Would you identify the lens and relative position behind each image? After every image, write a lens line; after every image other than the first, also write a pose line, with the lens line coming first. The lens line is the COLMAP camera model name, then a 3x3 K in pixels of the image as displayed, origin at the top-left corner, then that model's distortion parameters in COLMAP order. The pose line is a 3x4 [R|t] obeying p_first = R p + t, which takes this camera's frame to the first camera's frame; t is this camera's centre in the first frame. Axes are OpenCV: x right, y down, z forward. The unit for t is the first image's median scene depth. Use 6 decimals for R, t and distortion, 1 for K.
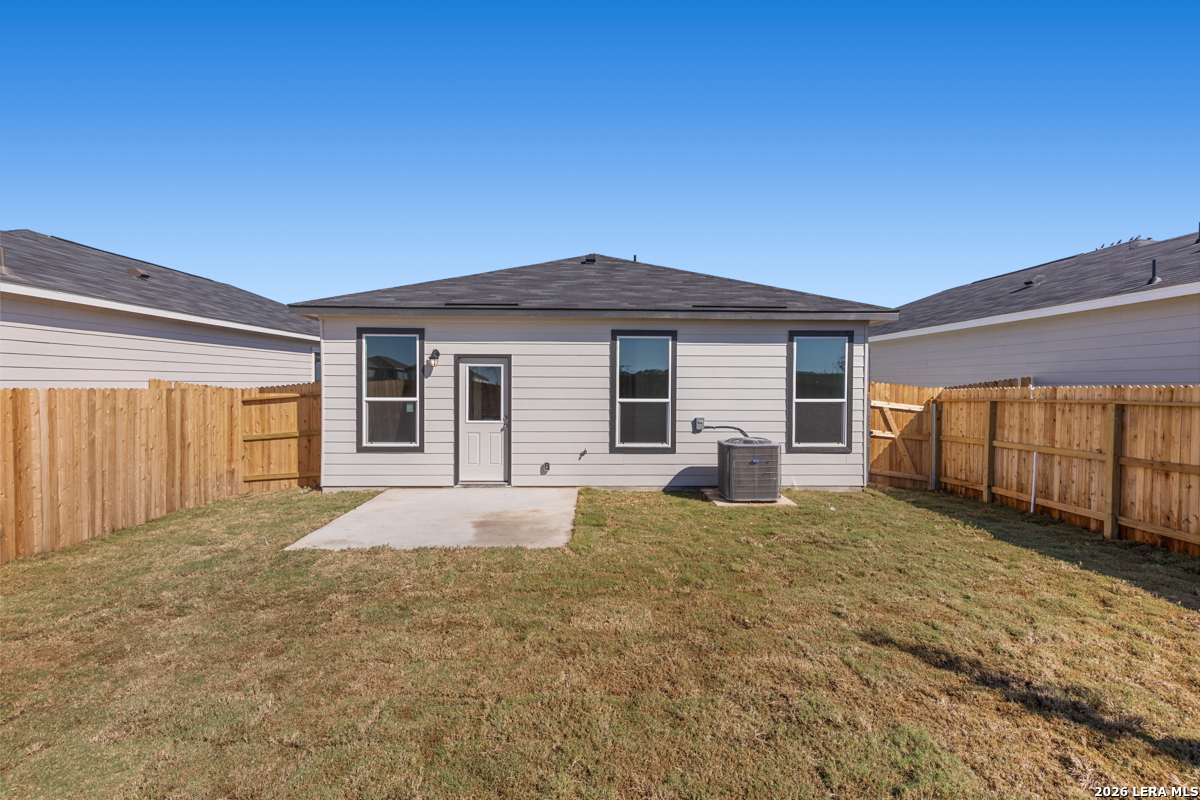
lens RADIAL K [[554.2, 0, 605.0], [0, 554.2, 396.8], [0, 0, 1]] dist [0.008325, -0.000403]
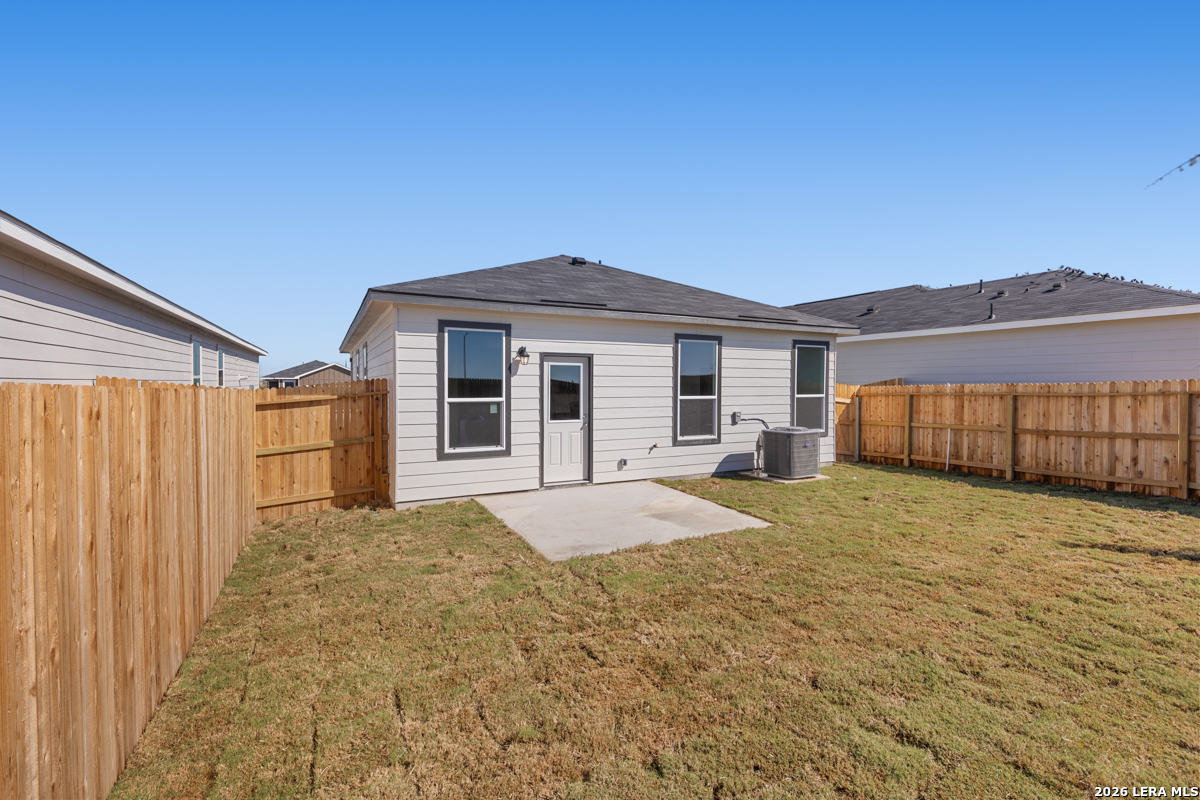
lens RADIAL K [[554.2, 0, 618.0], [0, 554.2, 393.1], [0, 0, 1]] dist [0.008325, -0.000403]
pose [[0.888891, -0.009626, 0.458018, -0.591762], [0.011704, 0.999930, -0.001700, -0.002554], [-0.457970, 0.006872, 0.888941, 0.079091]]
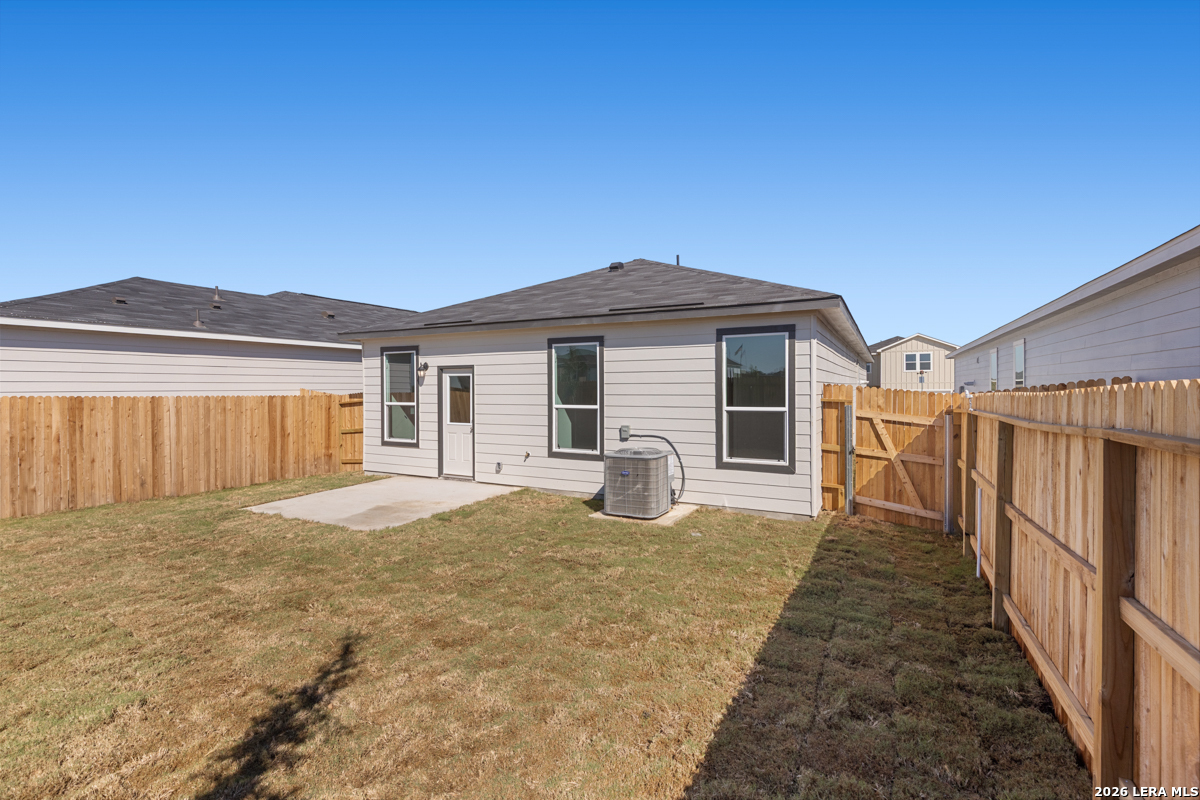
lens RADIAL K [[554.2, 0, 601.2], [0, 554.2, 396.4], [0, 0, 1]] dist [0.008325, -0.000403]
pose [[0.865173, 0.000516, -0.501474, 0.621304], [-0.004728, 0.999963, -0.007128, -0.005447], [0.501452, 0.008538, 0.865144, 0.151453]]
